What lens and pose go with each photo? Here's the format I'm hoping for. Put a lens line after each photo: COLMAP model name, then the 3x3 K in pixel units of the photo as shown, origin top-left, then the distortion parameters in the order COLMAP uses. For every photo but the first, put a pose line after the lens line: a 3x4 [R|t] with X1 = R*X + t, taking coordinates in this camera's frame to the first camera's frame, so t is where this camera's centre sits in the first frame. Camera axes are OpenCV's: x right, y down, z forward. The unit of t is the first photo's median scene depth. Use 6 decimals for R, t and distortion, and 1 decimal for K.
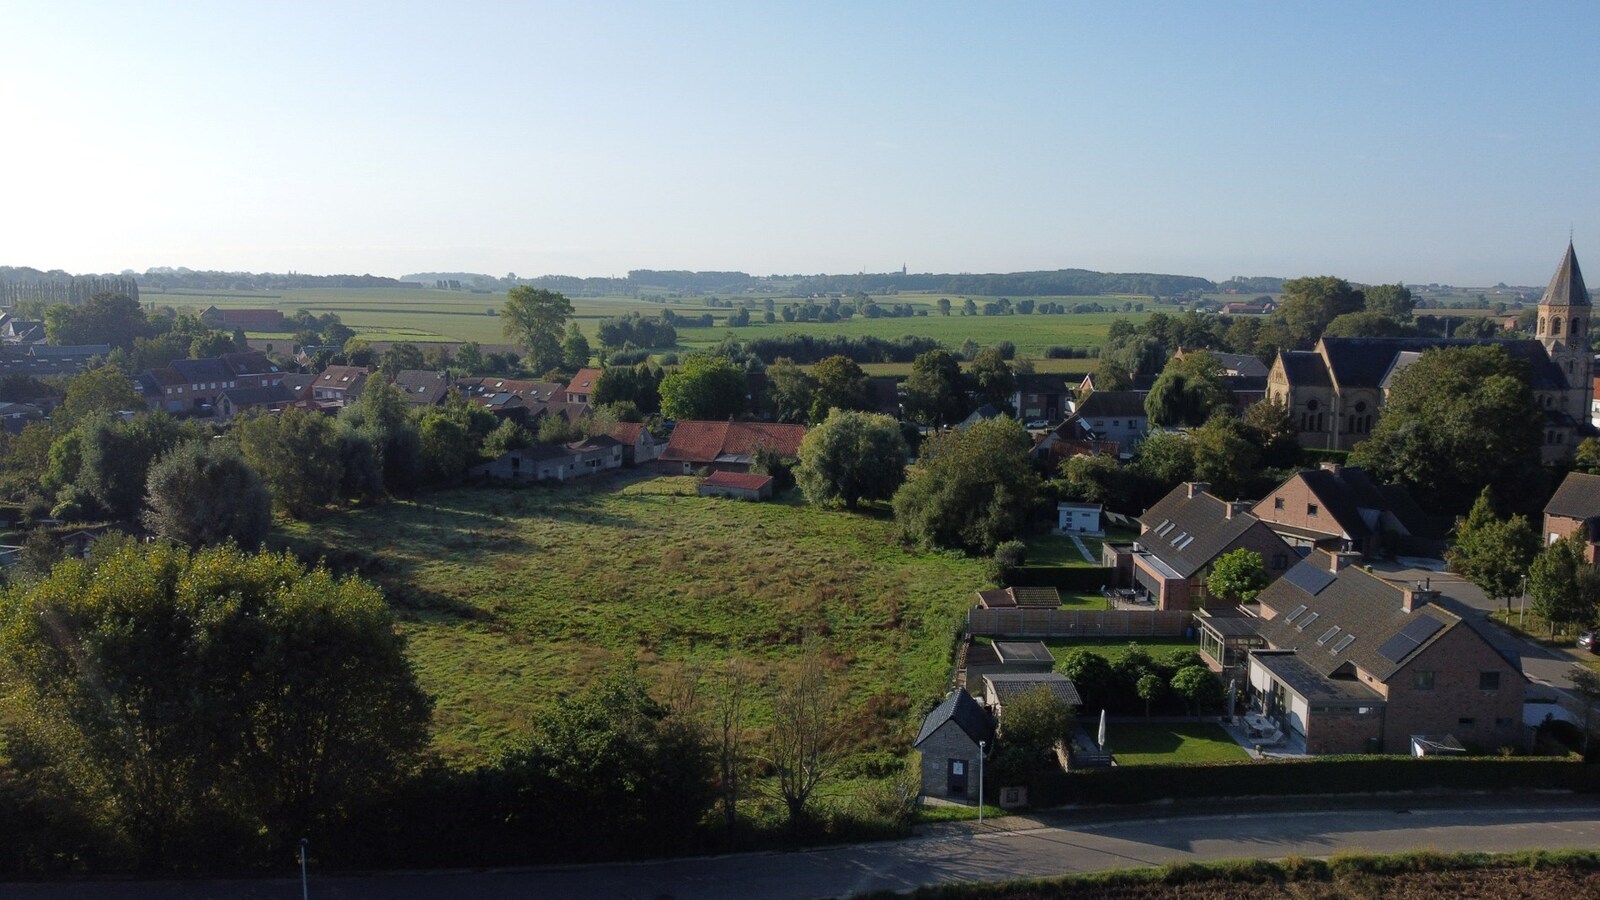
lens RADIAL K [[1215.2, 0, 795.5], [0, 1215.2, 450.9], [0, 0, 1]] dist [-0.005110, -0.002356]
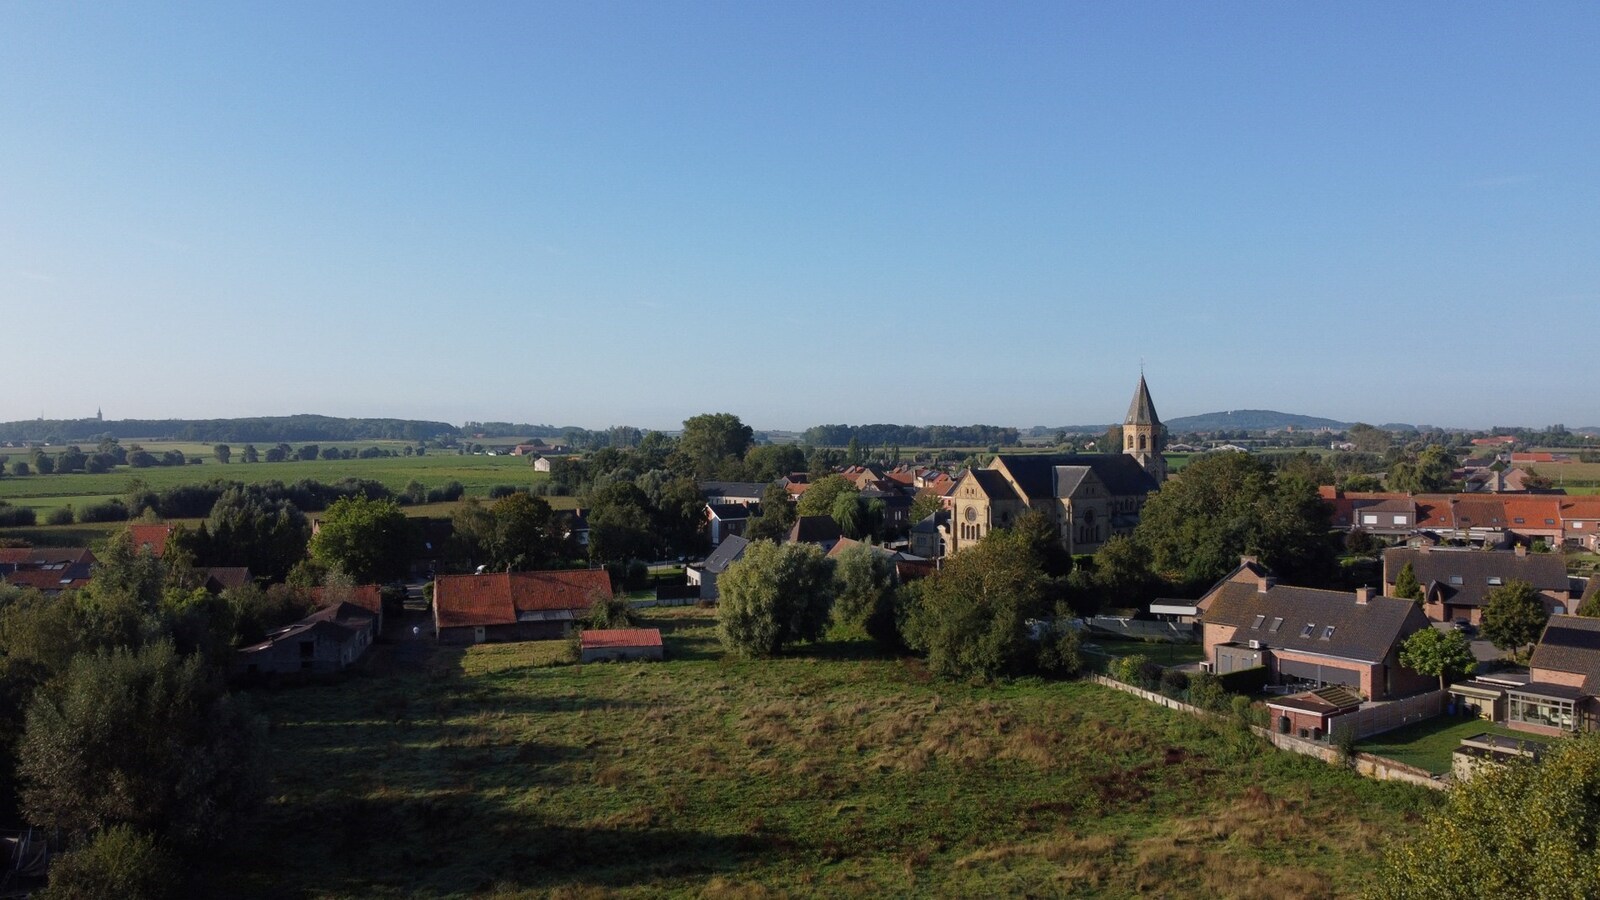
lens RADIAL K [[1215.2, 0, 795.5], [0, 1215.2, 450.9], [0, 0, 1]] dist [-0.005110, -0.002356]
pose [[0.803326, -0.016818, 0.595302, -0.175978], [0.088219, 0.991934, -0.091023, -0.006266], [-0.588969, 0.125638, 0.798330, 0.106588]]
